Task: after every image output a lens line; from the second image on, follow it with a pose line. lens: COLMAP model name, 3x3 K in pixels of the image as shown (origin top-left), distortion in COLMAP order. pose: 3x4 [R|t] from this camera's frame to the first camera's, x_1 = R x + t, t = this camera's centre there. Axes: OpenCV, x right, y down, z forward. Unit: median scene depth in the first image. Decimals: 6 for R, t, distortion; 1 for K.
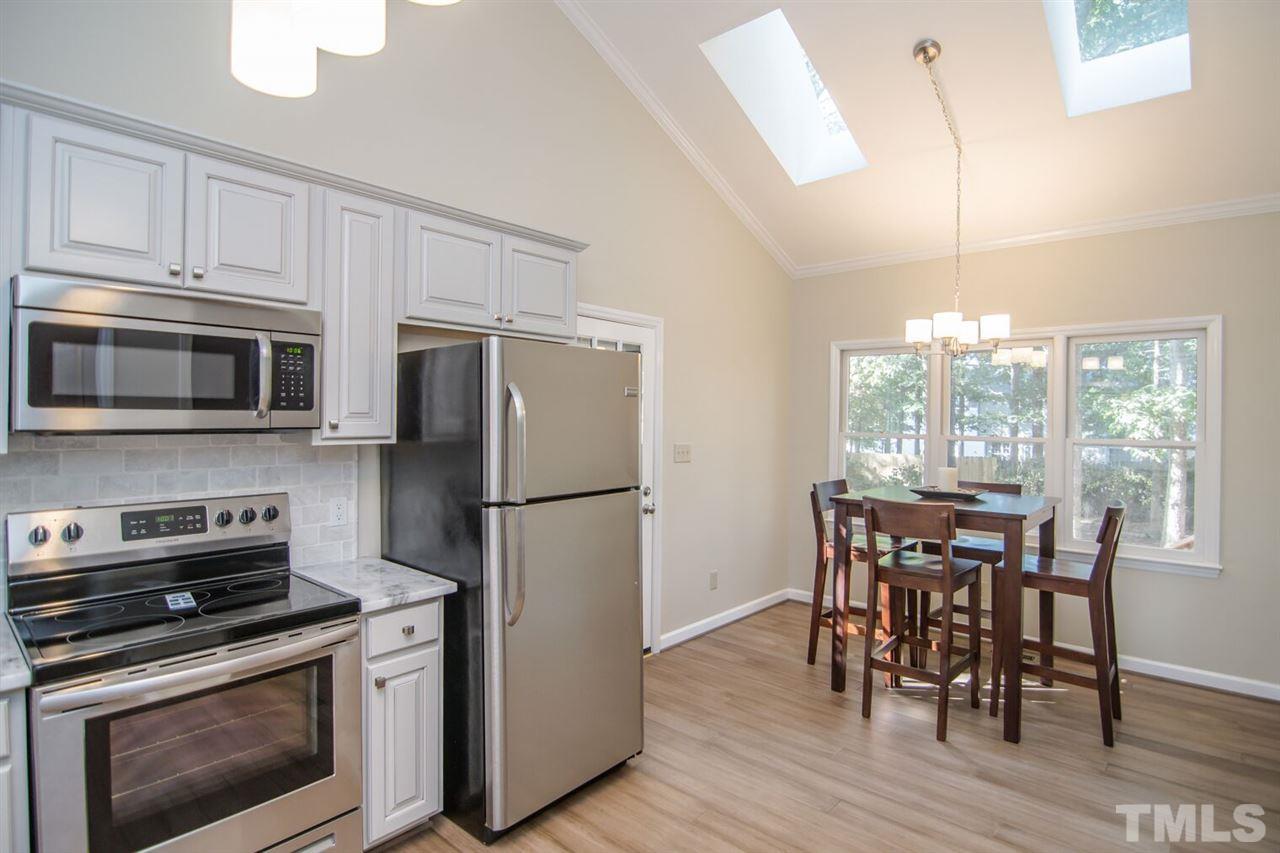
lens RADIAL K [[661.9, 0, 659.7], [0, 661.9, 416.1], [0, 0, 1]] dist [-0.003551, -0.001477]
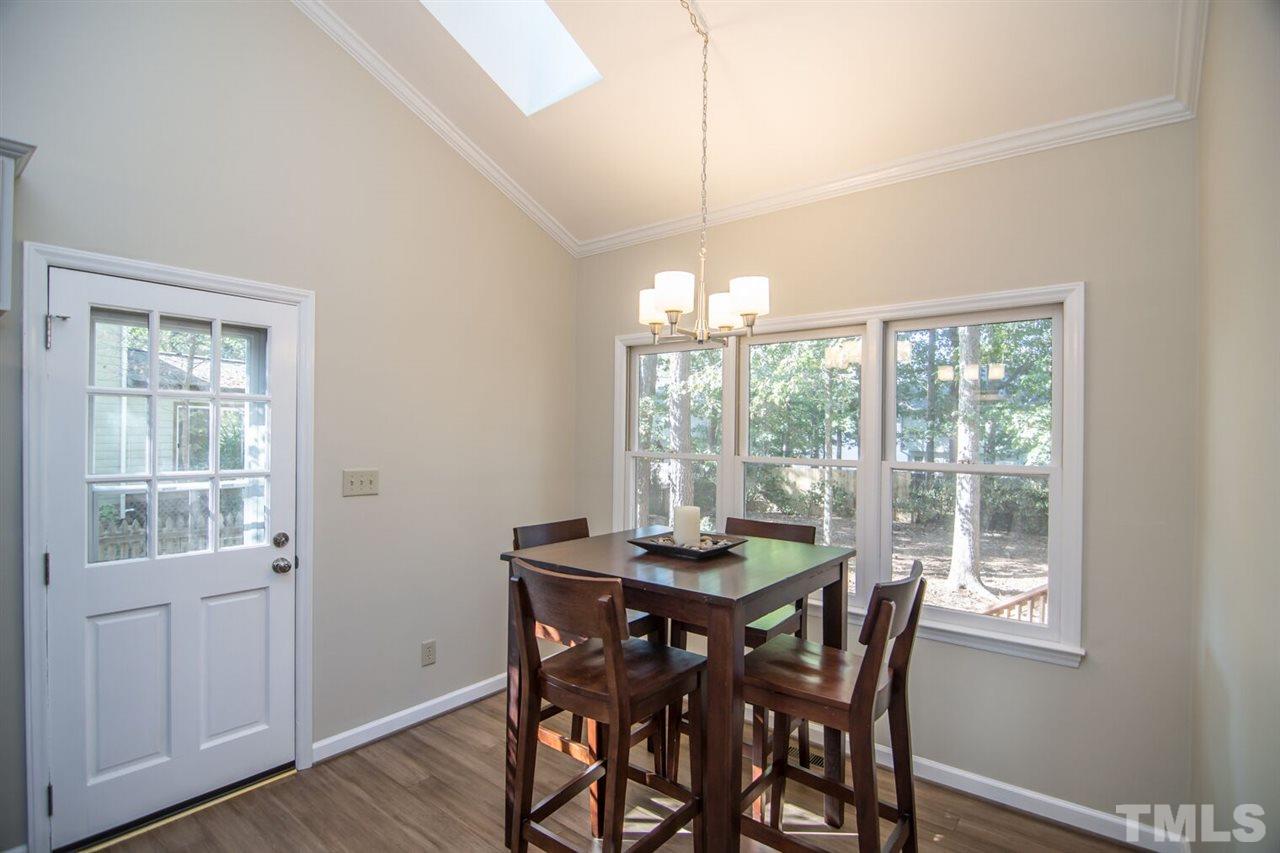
lens RADIAL K [[624.7, 0, 637.4], [0, 624.7, 432.3], [0, 0, 1]] dist [-0.003462, -0.000893]
pose [[0.999437, -0.001494, 0.033519, 0.319551], [0.001447, 0.999998, 0.001443, 0.000571], [-0.033521, -0.001394, 0.999437, 0.321679]]
